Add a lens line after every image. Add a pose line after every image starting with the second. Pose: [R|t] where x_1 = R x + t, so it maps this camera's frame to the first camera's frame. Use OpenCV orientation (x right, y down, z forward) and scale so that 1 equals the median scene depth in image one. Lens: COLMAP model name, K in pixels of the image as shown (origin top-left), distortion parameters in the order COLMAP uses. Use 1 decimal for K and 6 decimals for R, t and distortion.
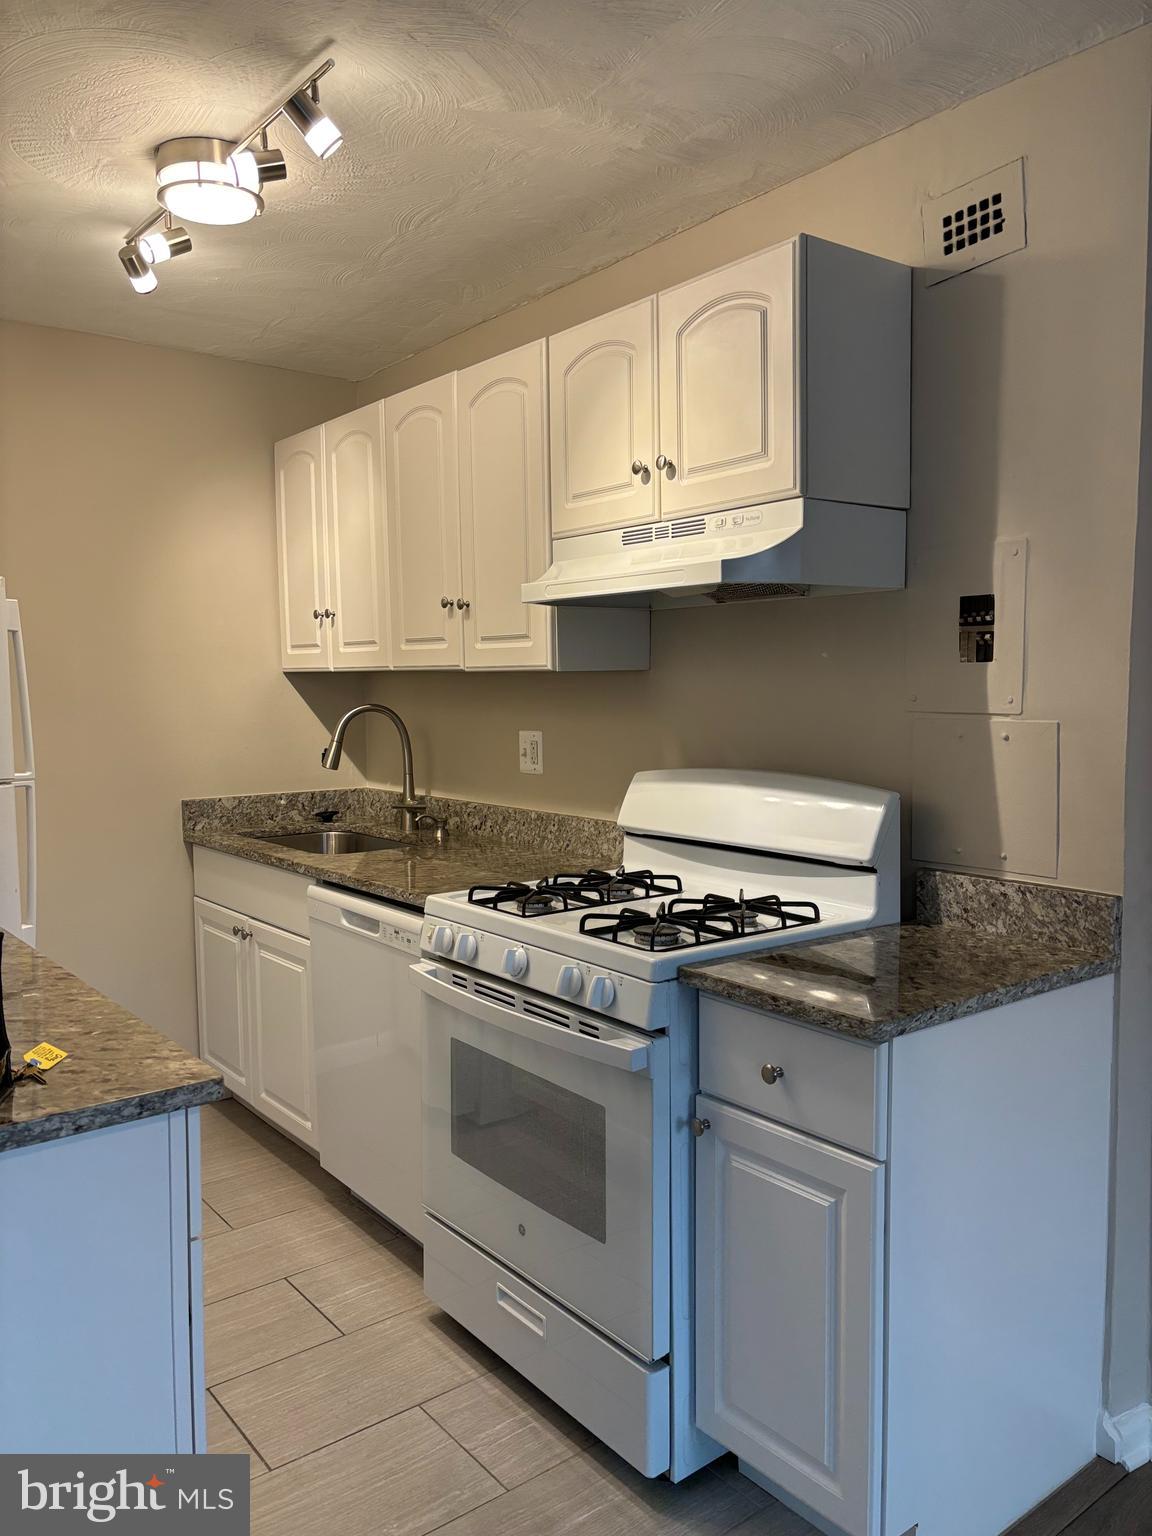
lens RADIAL K [[1163.7, 0, 571.3], [0, 1163.7, 767.8], [0, 0, 1]] dist [0.055961, -0.058207]
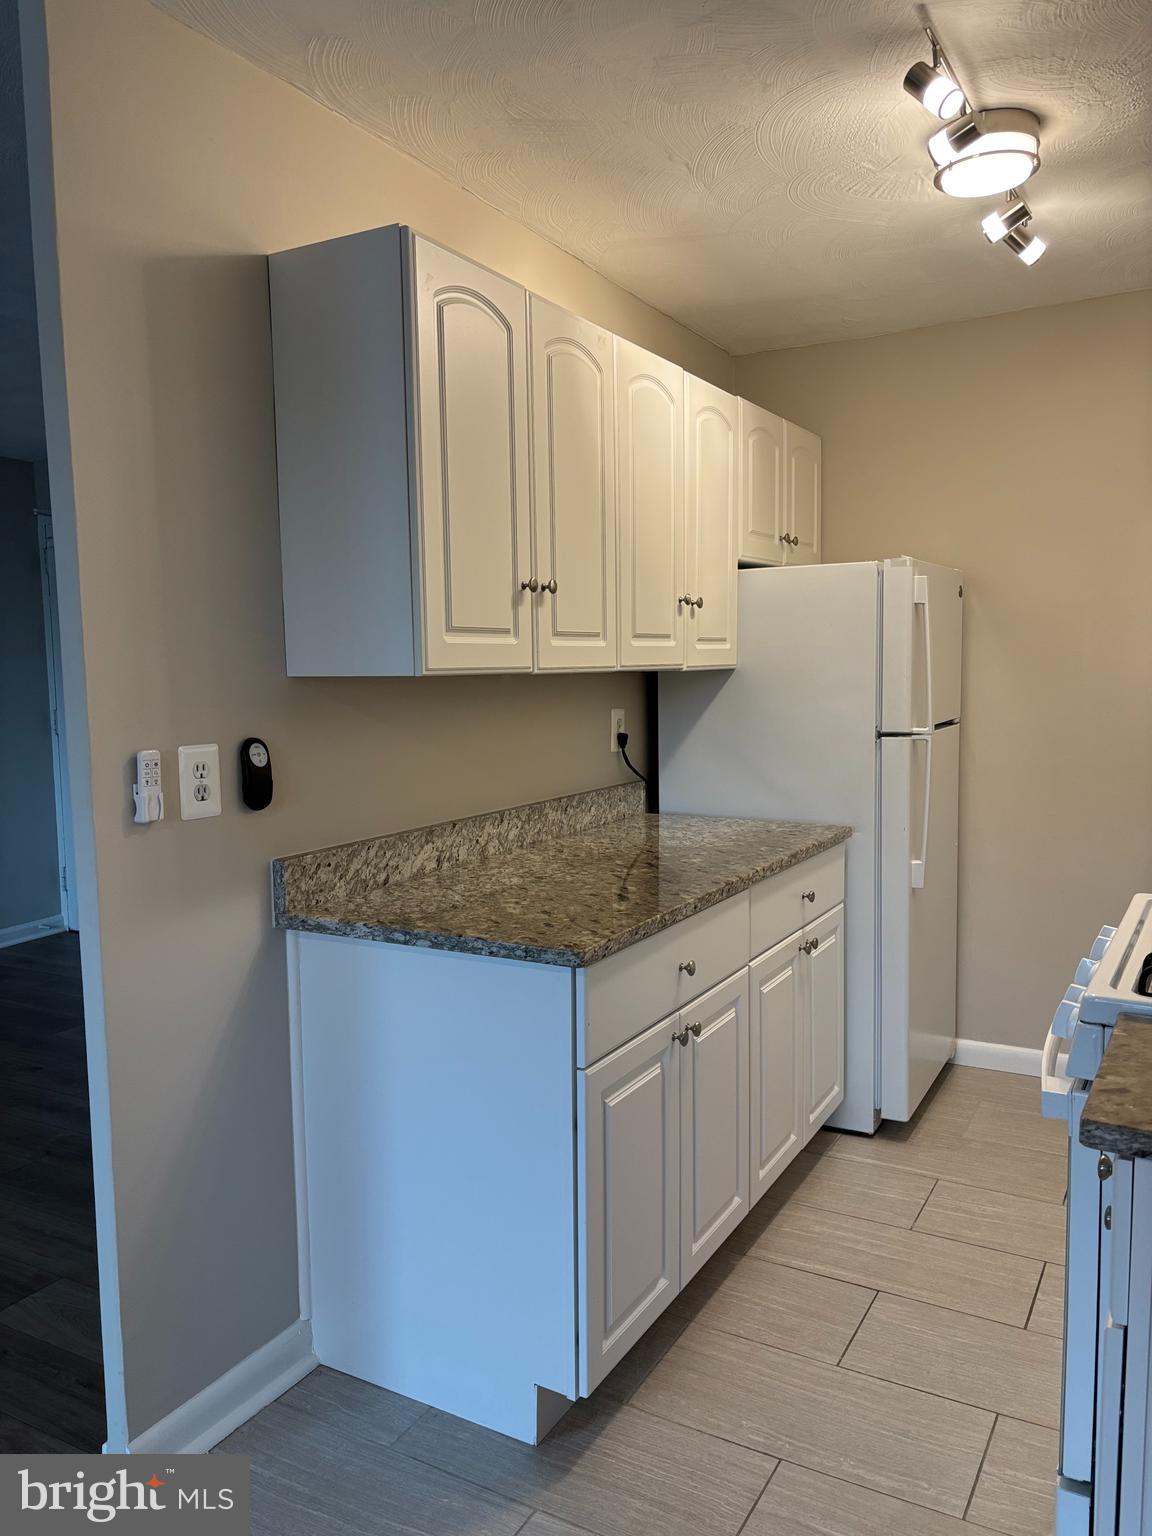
lens RADIAL K [[1163.7, 0, 570.9], [0, 1163.7, 772.2], [0, 0, 1]] dist [0.055961, -0.058207]
pose [[0.388490, 0.092346, -0.916814, 0.582609], [-0.060573, 0.995373, 0.074592, -0.022500], [0.919460, 0.026555, 0.392286, 0.312309]]
